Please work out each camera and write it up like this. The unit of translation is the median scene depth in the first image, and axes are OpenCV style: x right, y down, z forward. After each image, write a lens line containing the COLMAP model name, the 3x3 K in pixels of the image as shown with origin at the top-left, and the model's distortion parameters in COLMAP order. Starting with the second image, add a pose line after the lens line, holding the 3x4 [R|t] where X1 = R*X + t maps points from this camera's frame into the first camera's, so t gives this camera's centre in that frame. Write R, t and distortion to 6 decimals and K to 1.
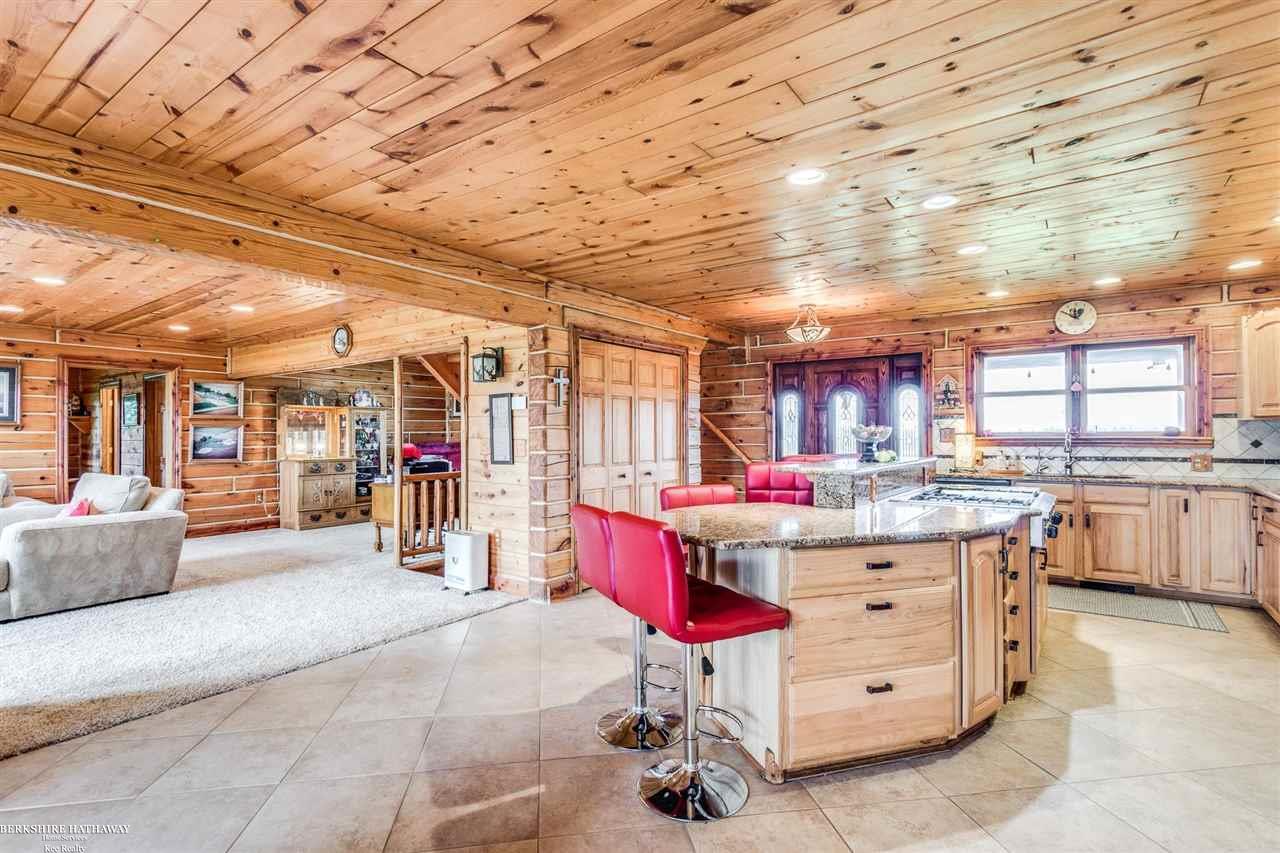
lens RADIAL K [[619.6, 0, 643.5], [0, 619.6, 427.8], [0, 0, 1]] dist [0.013075, 0.001011]
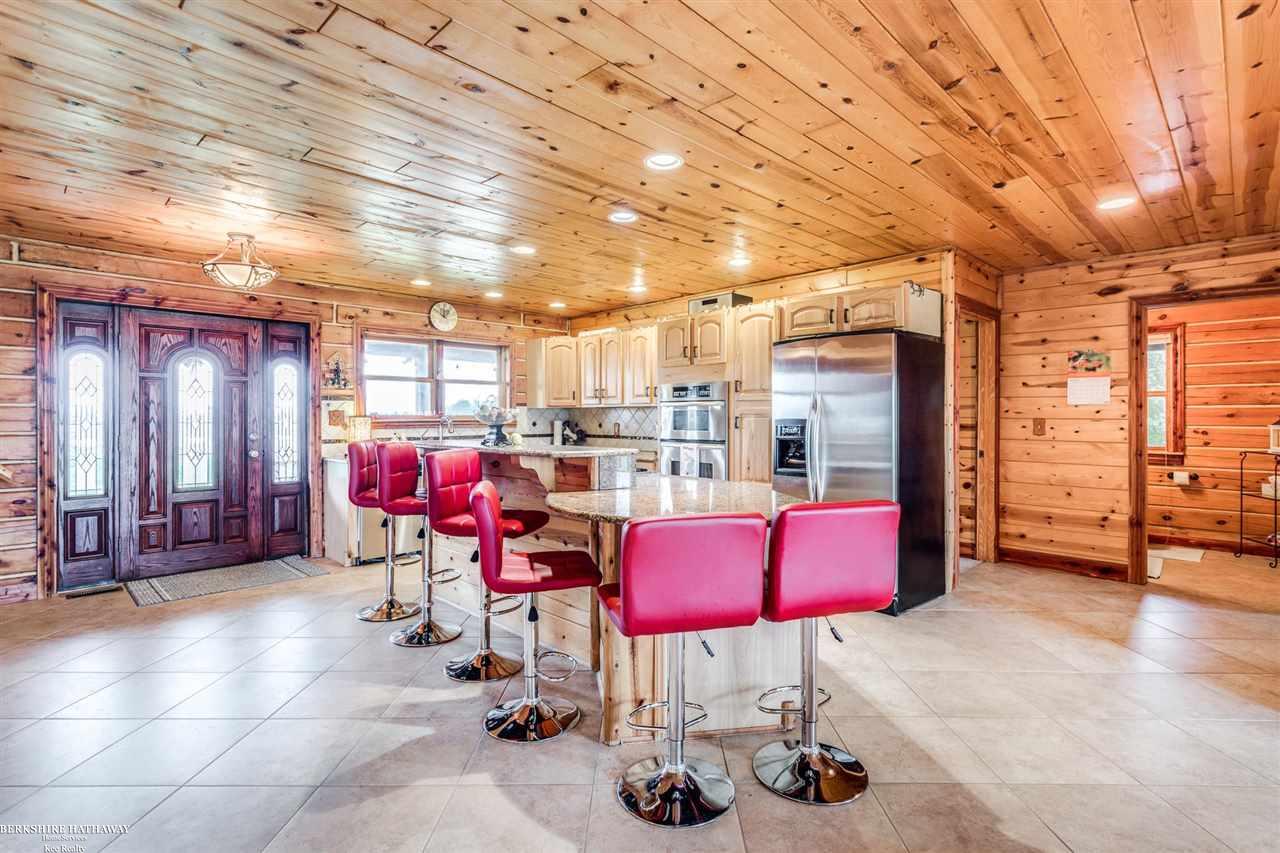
lens RADIAL K [[619.6, 0, 636.1], [0, 619.6, 423.1], [0, 0, 1]] dist [0.013075, 0.001011]
pose [[0.176667, -0.008417, 0.984235, -0.344481], [-0.015889, 0.999809, 0.011402, 0.002012], [-0.984142, -0.017653, 0.176500, 0.400625]]
